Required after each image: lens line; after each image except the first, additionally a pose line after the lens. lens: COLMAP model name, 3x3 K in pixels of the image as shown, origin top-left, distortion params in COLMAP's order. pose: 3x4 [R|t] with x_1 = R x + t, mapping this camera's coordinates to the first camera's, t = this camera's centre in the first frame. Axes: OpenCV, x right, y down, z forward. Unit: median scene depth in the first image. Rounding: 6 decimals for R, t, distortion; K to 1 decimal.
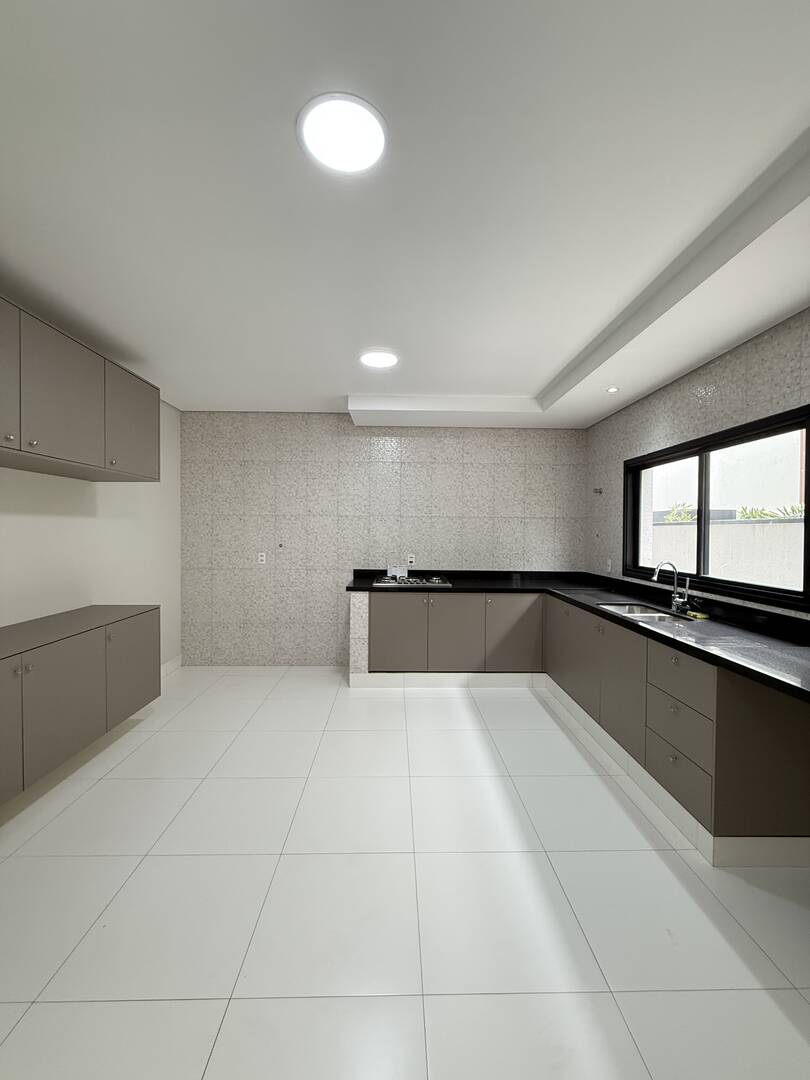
lens RADIAL K [[434.3, 0, 403.4], [0, 434.3, 536.9], [0, 0, 1]] dist [-0.001882, 0.000750]
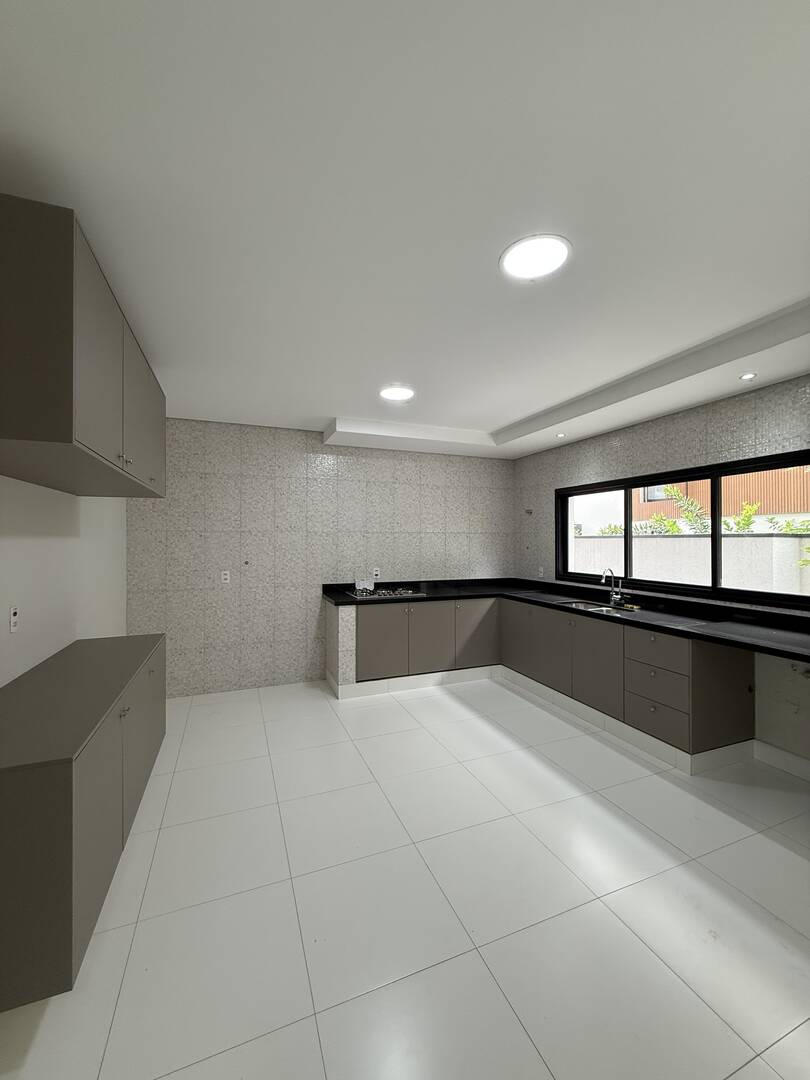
lens RADIAL K [[434.3, 0, 404.1], [0, 434.3, 536.7], [0, 0, 1]] dist [-0.001882, 0.000750]
pose [[0.935766, -0.005897, 0.352571, -0.297229], [0.012912, 0.999763, -0.017549, -0.016749], [-0.352384, 0.020974, 0.935621, -0.023070]]
